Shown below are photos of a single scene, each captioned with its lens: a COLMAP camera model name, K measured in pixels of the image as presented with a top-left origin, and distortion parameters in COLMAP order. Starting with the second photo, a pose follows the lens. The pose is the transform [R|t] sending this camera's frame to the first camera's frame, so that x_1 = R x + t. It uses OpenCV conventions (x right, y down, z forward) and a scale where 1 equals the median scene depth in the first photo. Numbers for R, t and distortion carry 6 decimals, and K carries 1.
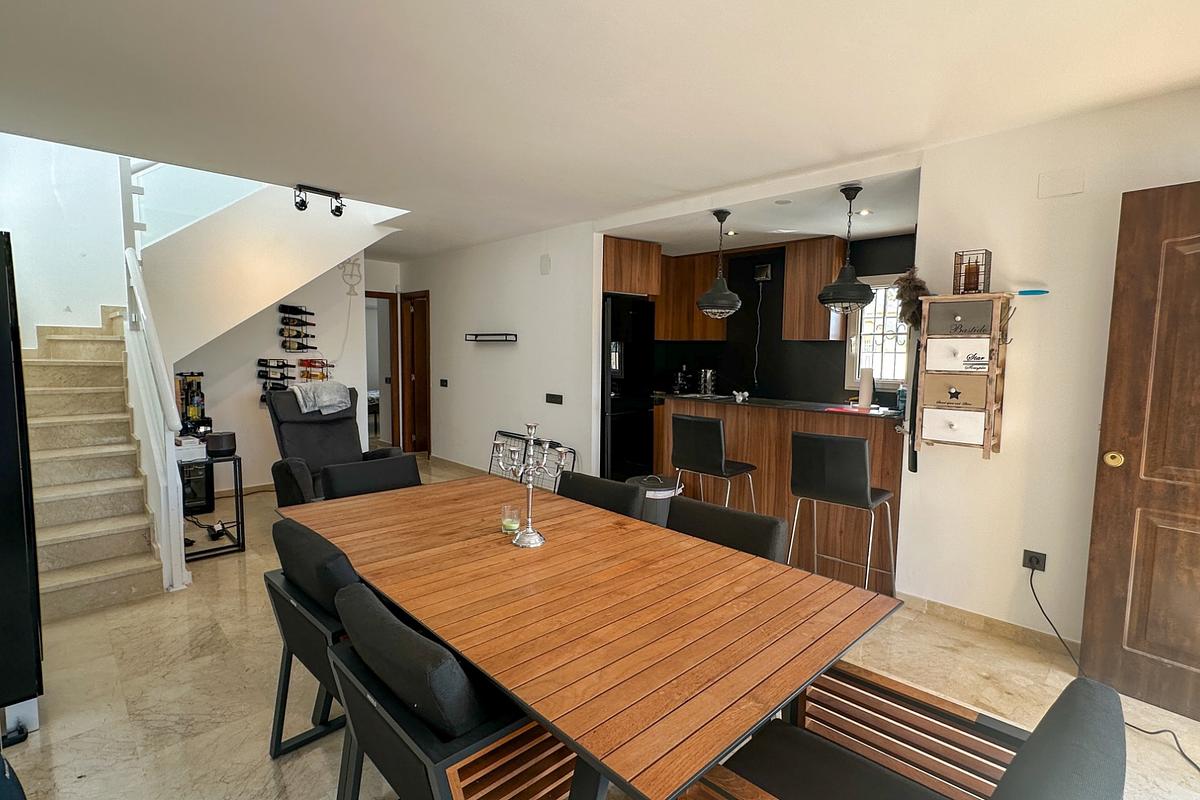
lens RADIAL K [[564.3, 0, 602.0], [0, 564.3, 397.2], [0, 0, 1]] dist [-0.001703, 0.000108]
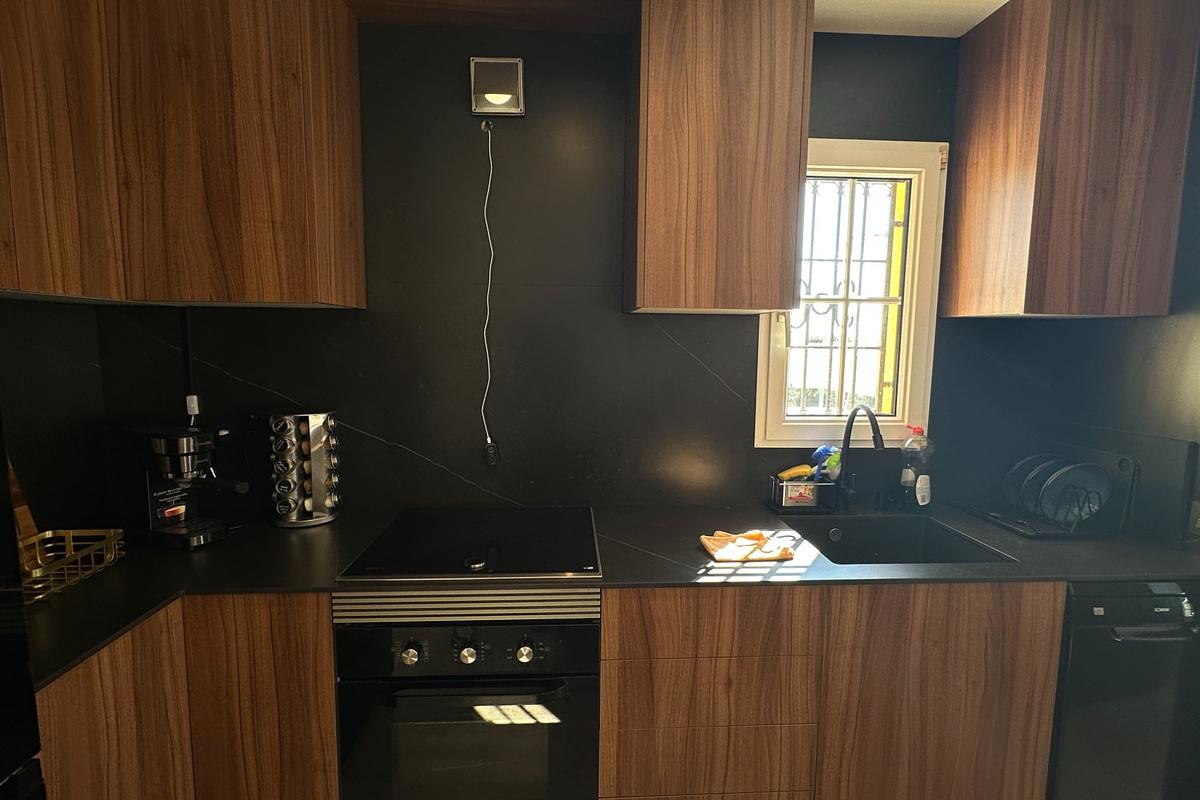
lens RADIAL K [[564.3, 0, 602.0], [0, 564.3, 397.2], [0, 0, 1]] dist [-0.001703, 0.000108]
pose [[0.663113, -0.084109, 0.743779, 0.095392], [0.062807, 0.996415, 0.056683, -0.077362], [-0.745880, 0.009127, 0.666018, 0.868379]]
